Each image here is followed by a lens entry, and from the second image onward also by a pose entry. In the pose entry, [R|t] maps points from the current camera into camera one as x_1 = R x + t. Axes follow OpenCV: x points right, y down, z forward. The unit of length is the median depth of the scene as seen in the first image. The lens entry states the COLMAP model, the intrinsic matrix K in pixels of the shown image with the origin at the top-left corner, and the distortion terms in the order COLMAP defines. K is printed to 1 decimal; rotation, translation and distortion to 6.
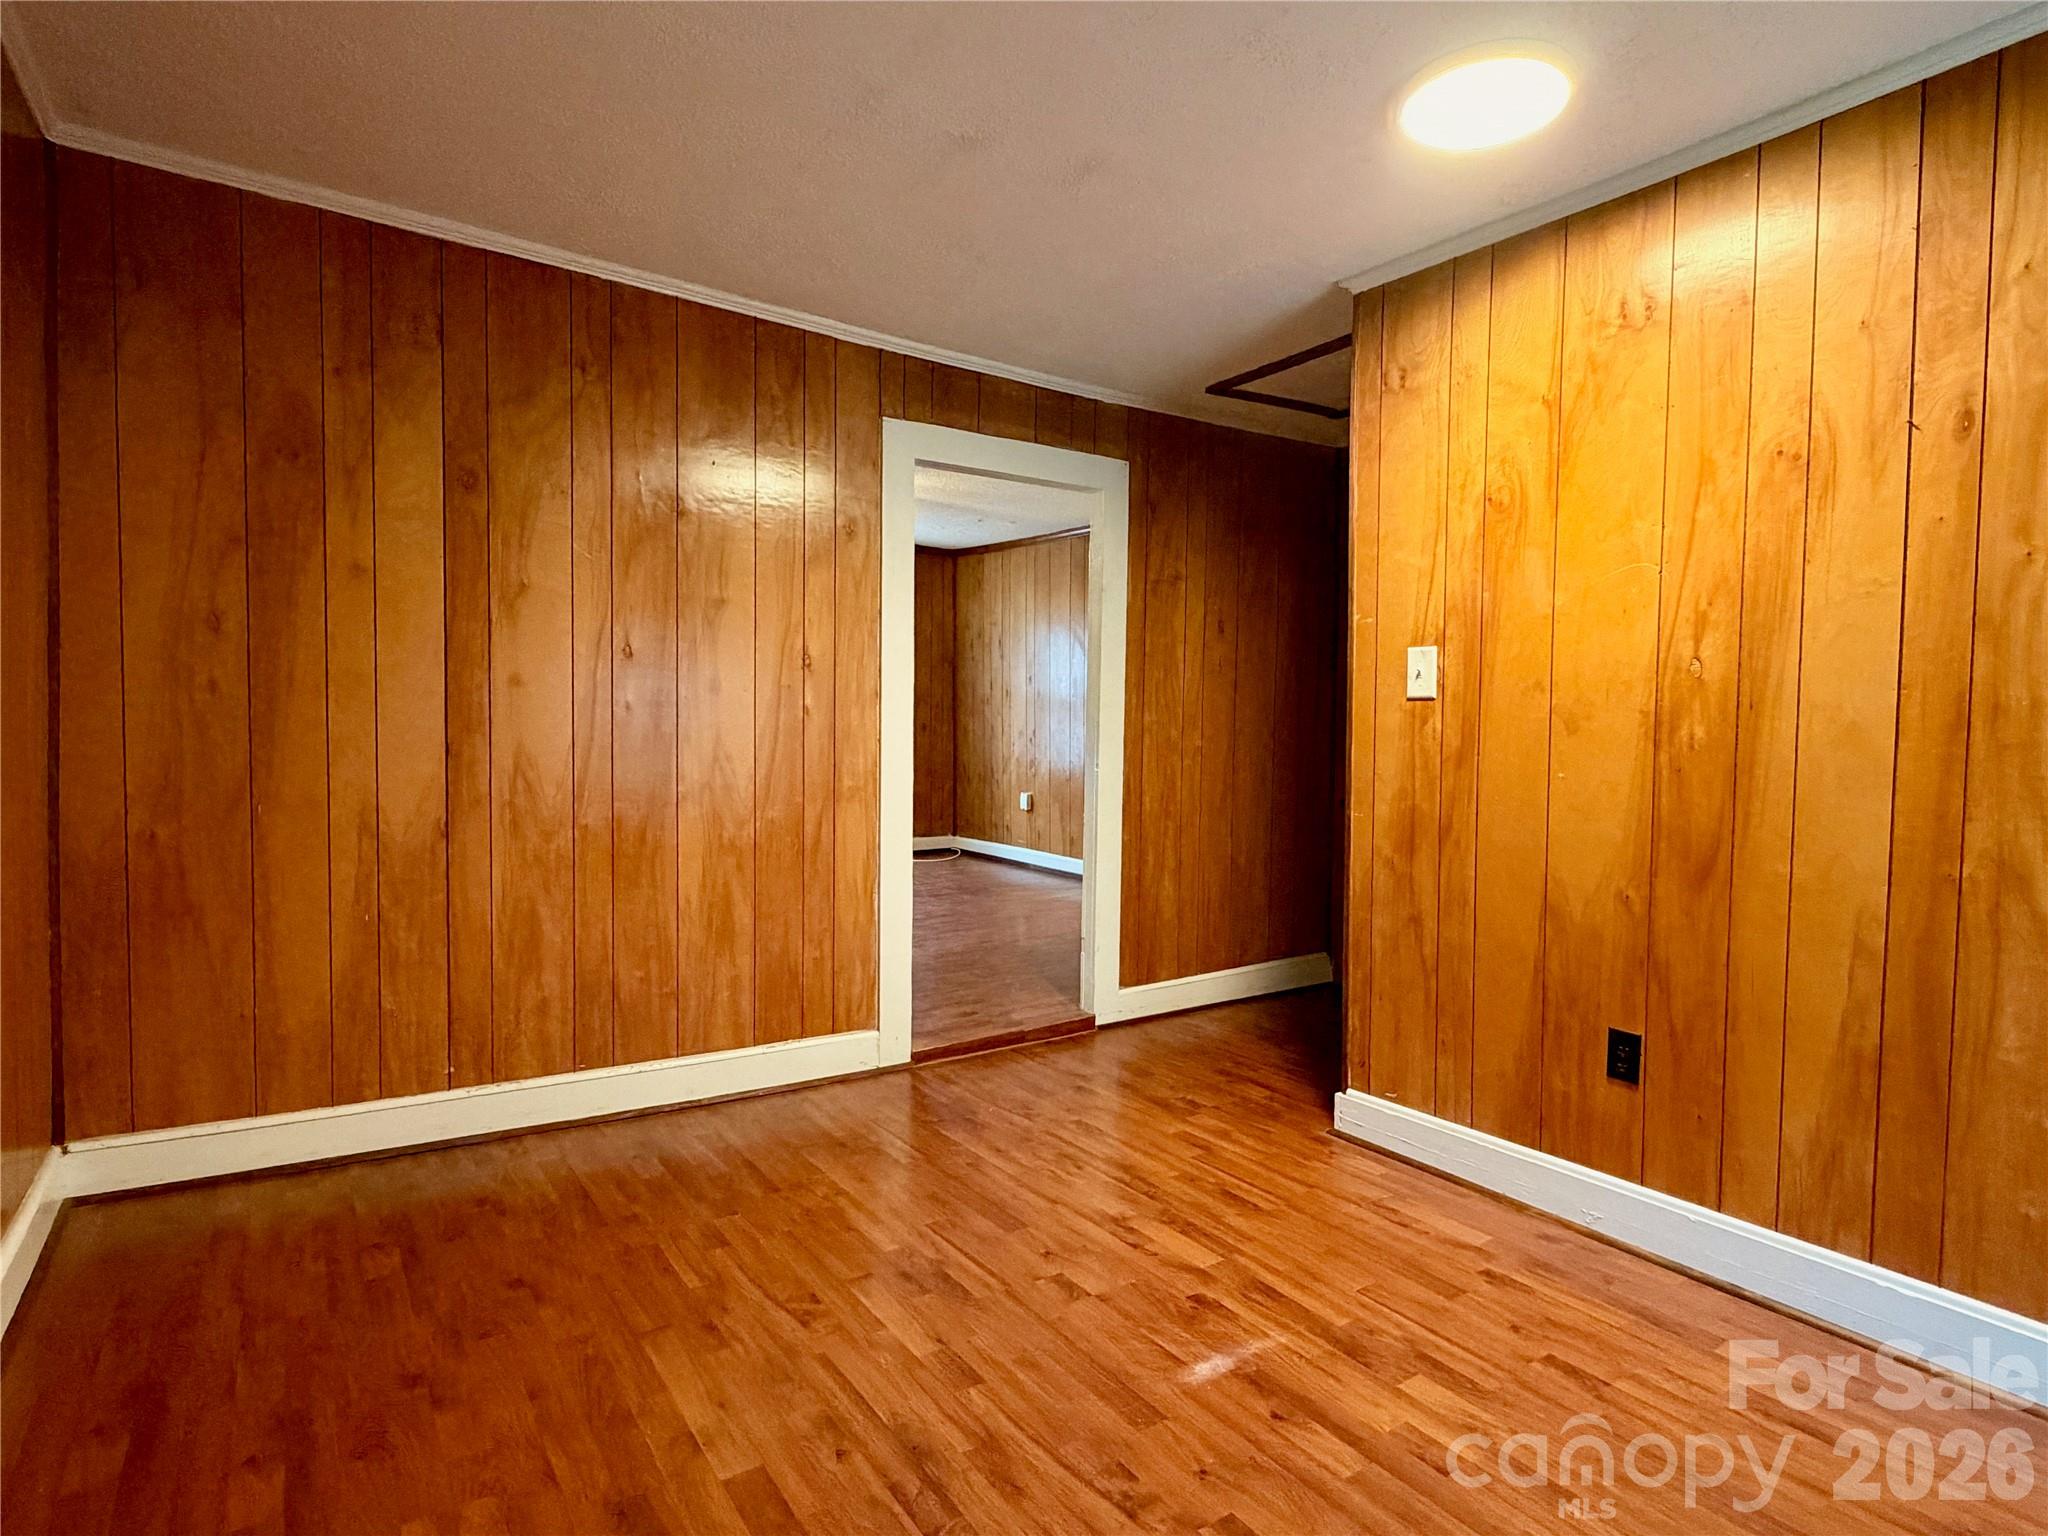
lens RADIAL K [[1074.3, 0, 1022.1], [0, 1074.3, 760.9], [0, 0, 1]] dist [0.004771, 0.001631]
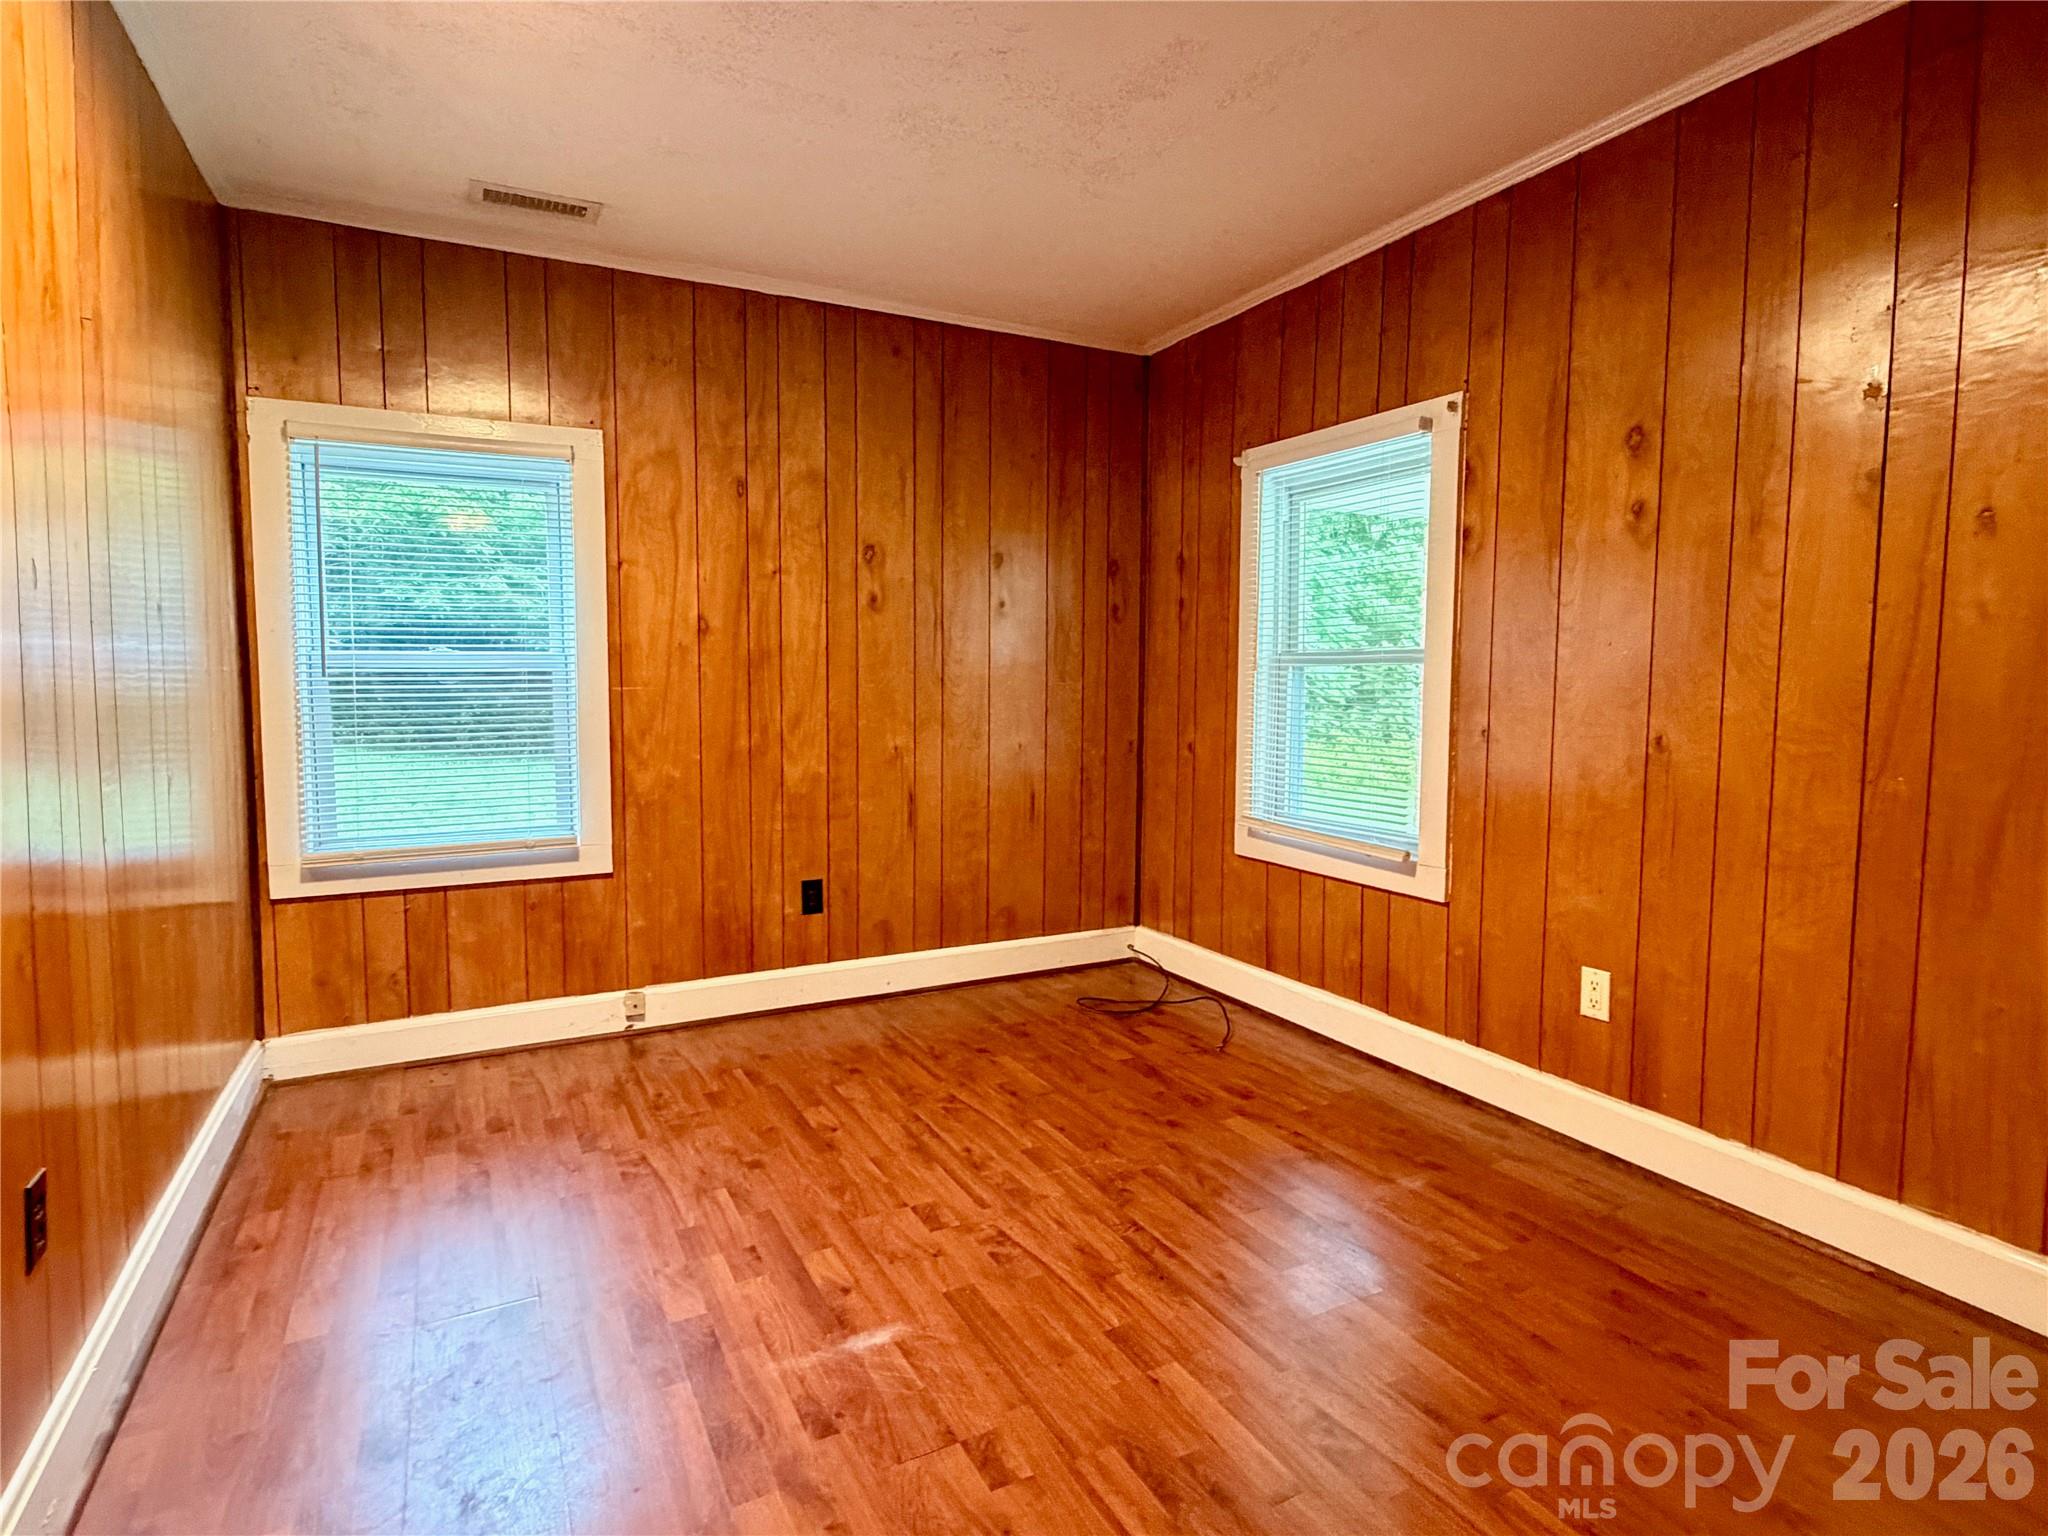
lens RADIAL K [[1074.3, 0, 1023.1], [0, 1074.3, 763.6], [0, 0, 1]] dist [0.004771, 0.001631]
pose [[-0.993783, -0.021007, 0.109338, -0.058342], [-0.008462, 0.993449, 0.113962, -0.071071], [-0.111015, 0.112328, -0.987450, 1.957954]]
